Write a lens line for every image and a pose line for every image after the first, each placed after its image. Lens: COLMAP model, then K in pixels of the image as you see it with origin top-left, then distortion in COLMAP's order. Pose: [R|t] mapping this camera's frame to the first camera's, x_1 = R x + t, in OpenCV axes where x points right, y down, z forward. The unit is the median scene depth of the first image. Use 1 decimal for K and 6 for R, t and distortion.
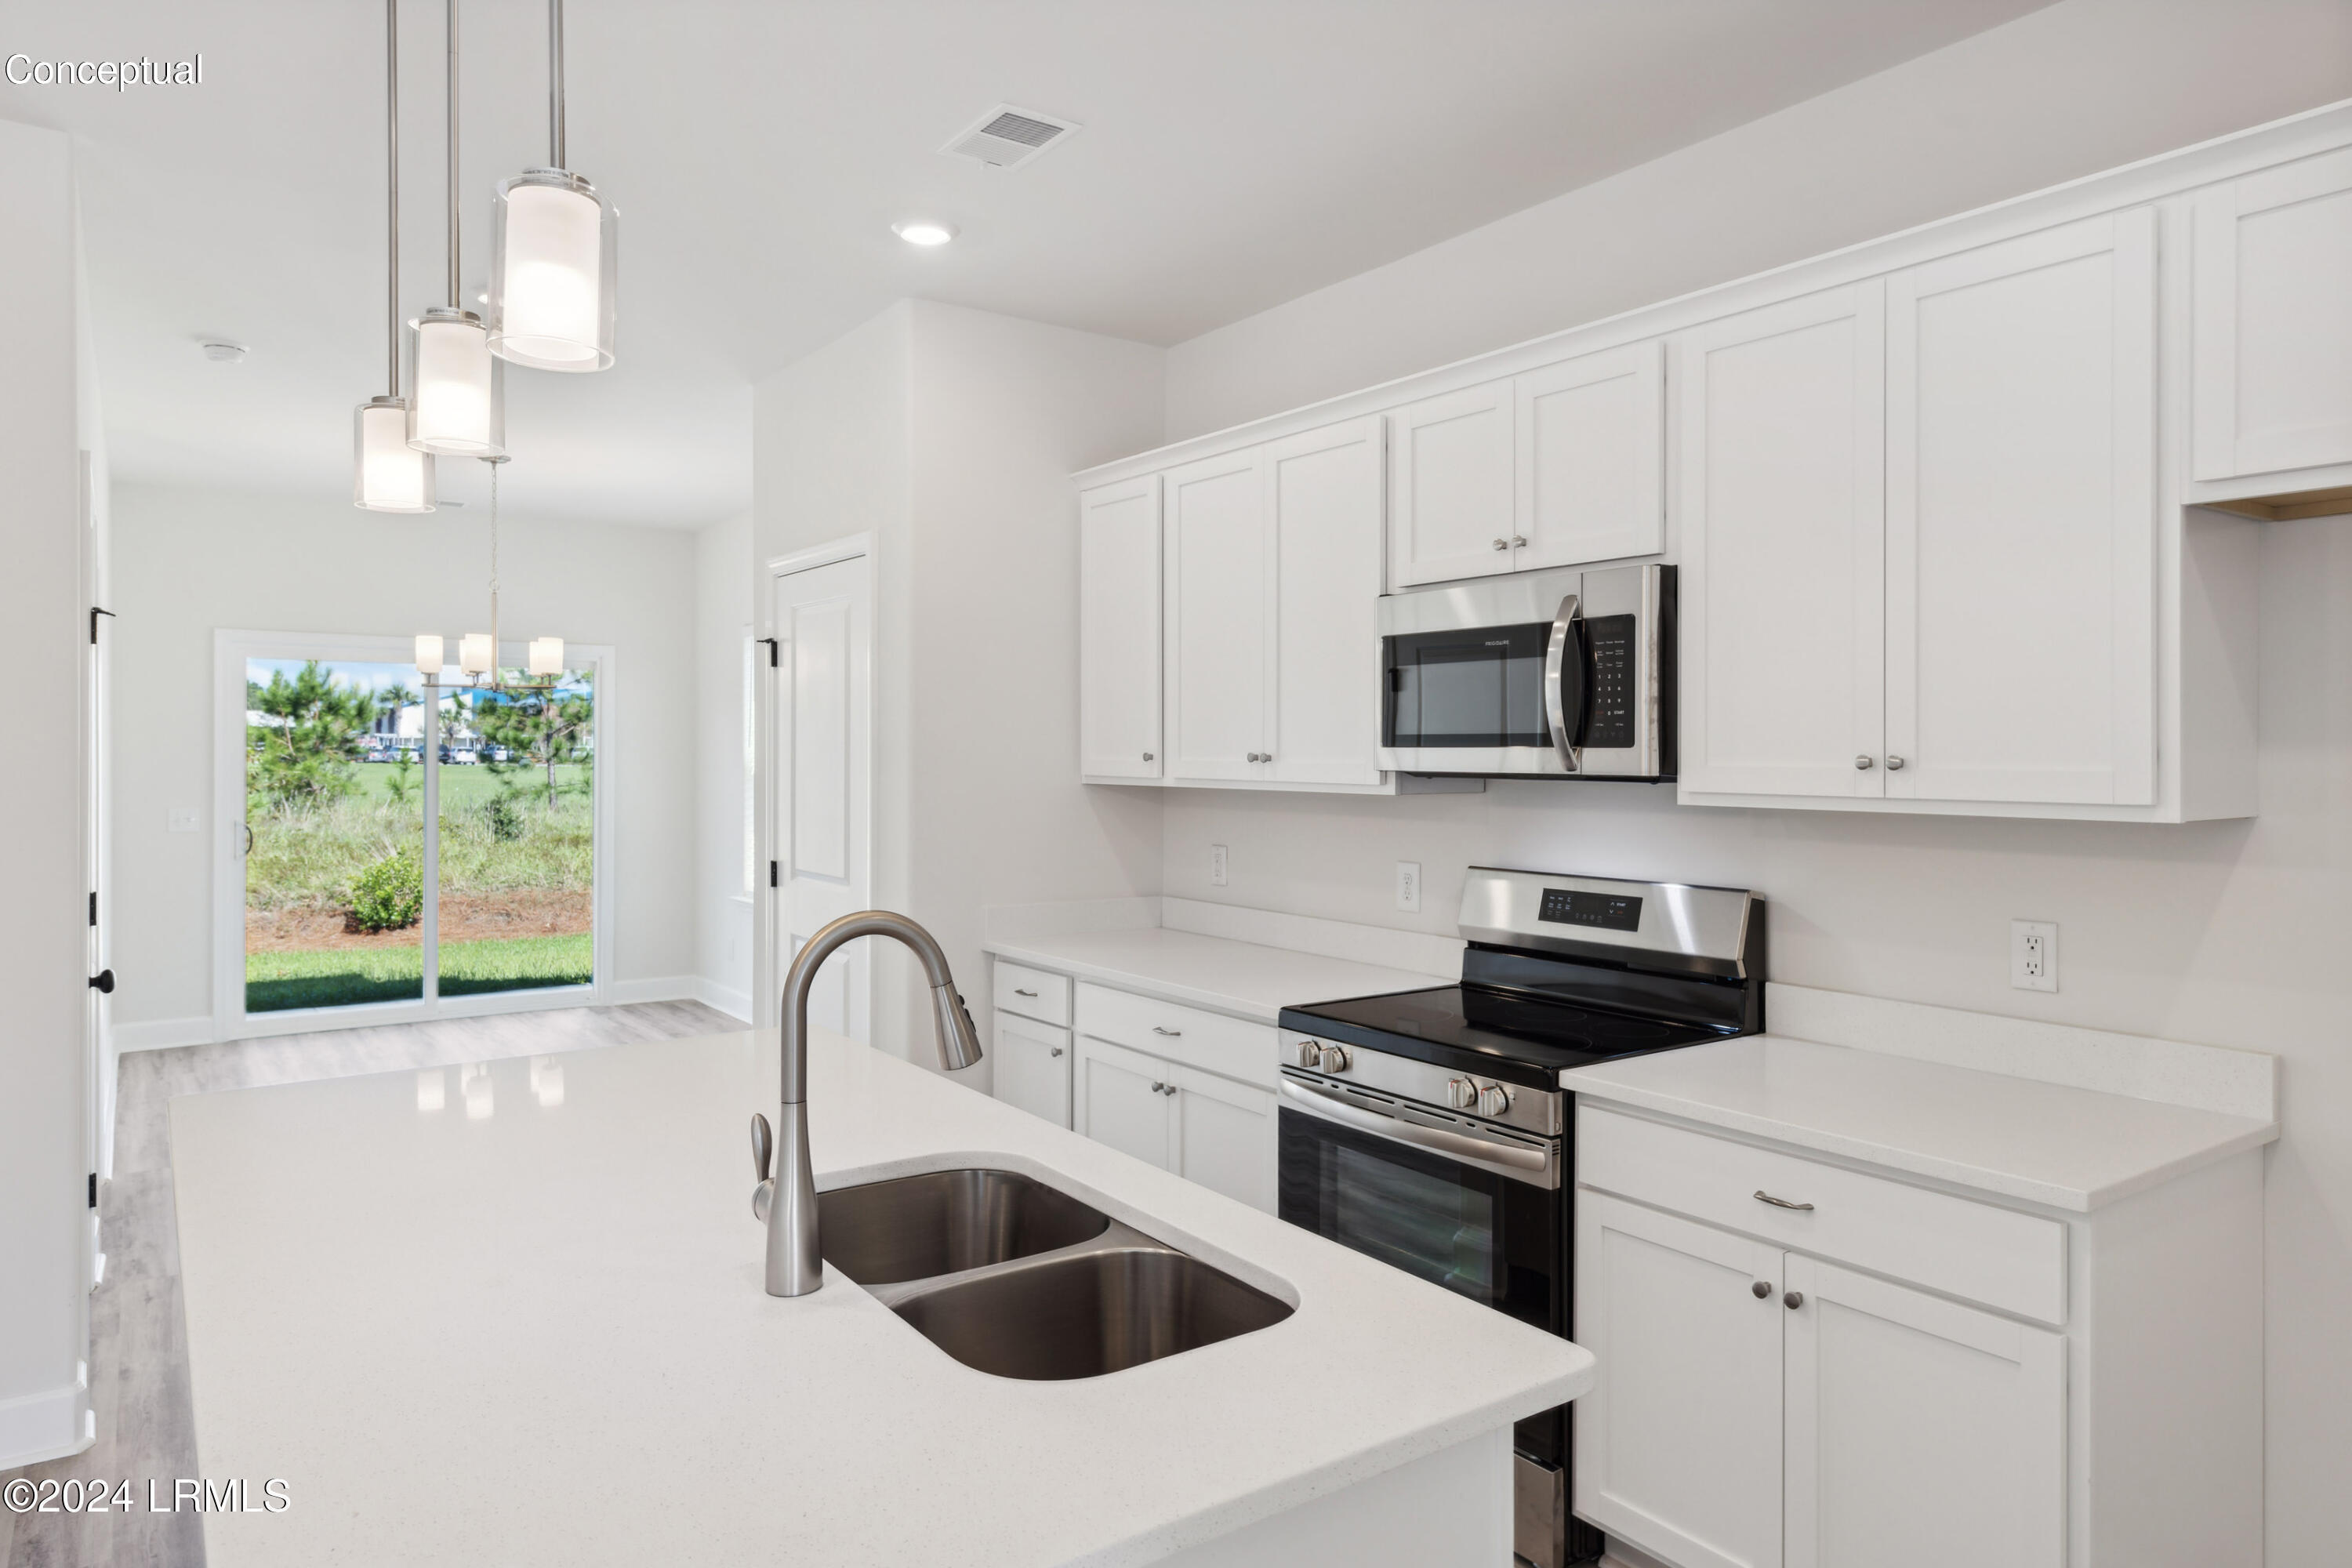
lens RADIAL K [[1459.6, 0, 1177.5], [0, 1459.6, 750.9], [0, 0, 1]] dist [0.006114, 0.000772]
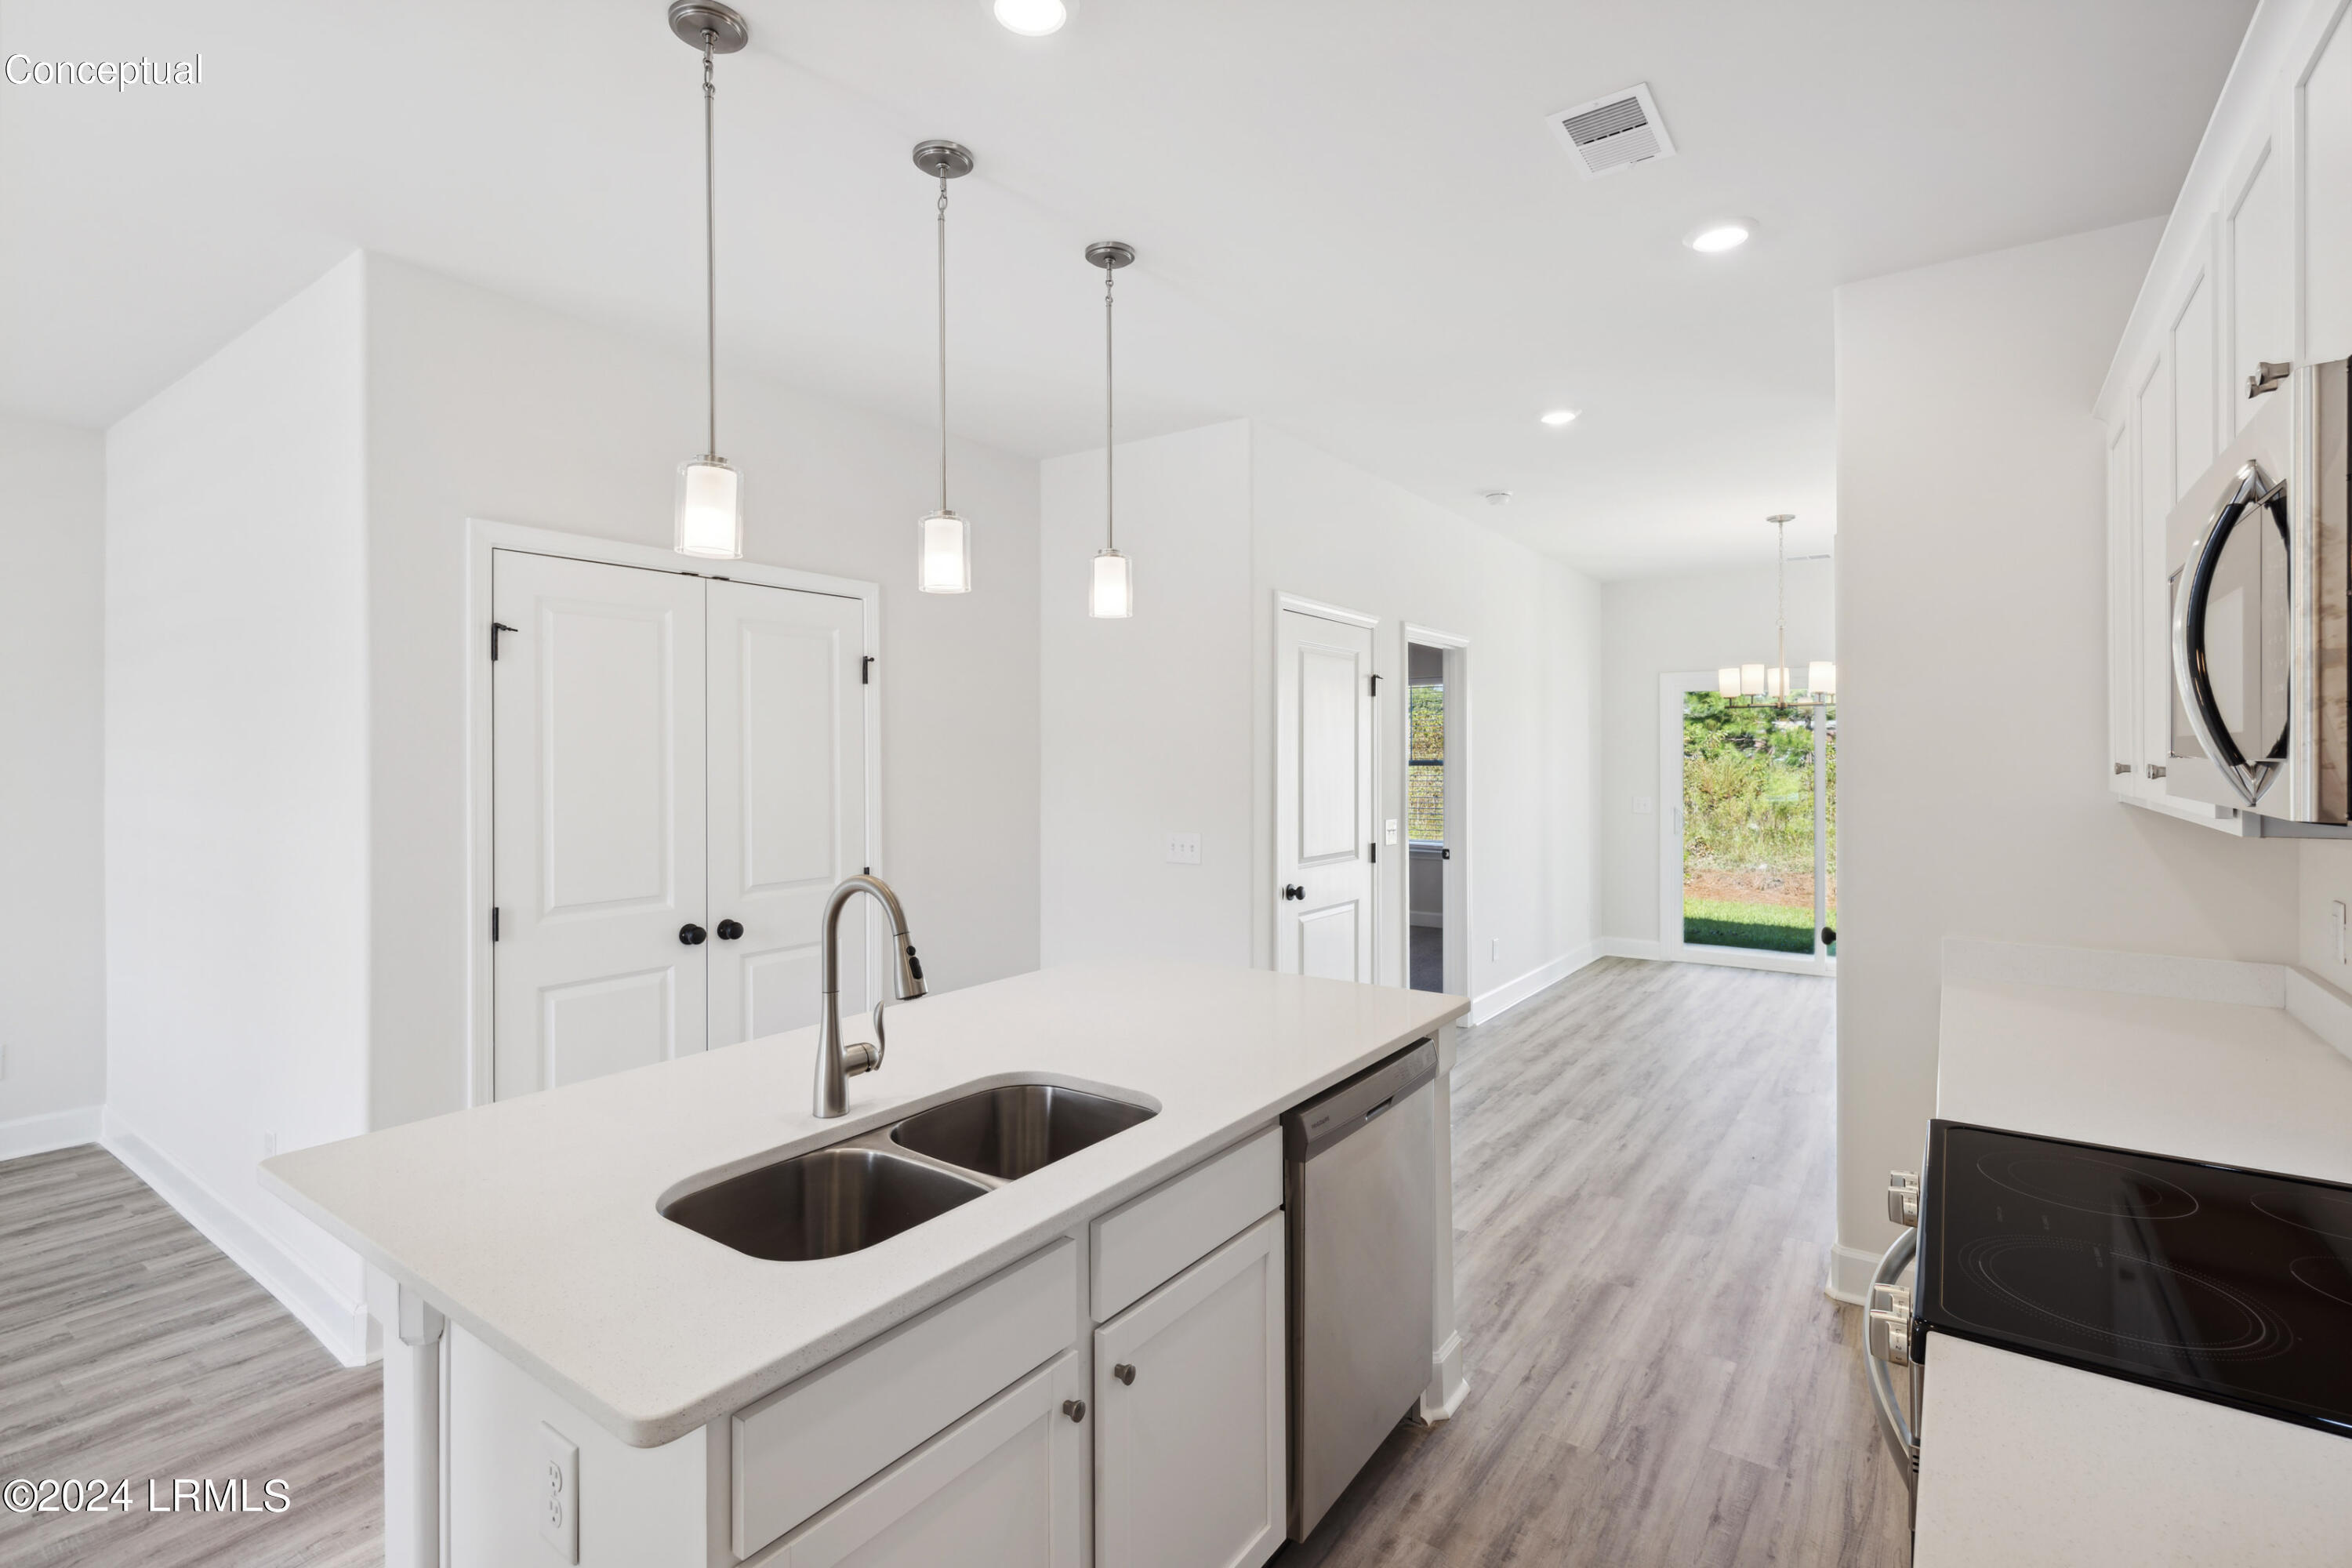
lens RADIAL K [[1110.1, 0, 1146.9], [0, 1110.1, 740.3], [0, 0, 1]] dist [0.036243, -0.000032]
pose [[0.288446, -0.018530, -0.957317, 0.459365], [-0.000706, 0.999808, -0.019565, -0.002569], [0.957496, 0.006320, 0.288378, 0.453318]]
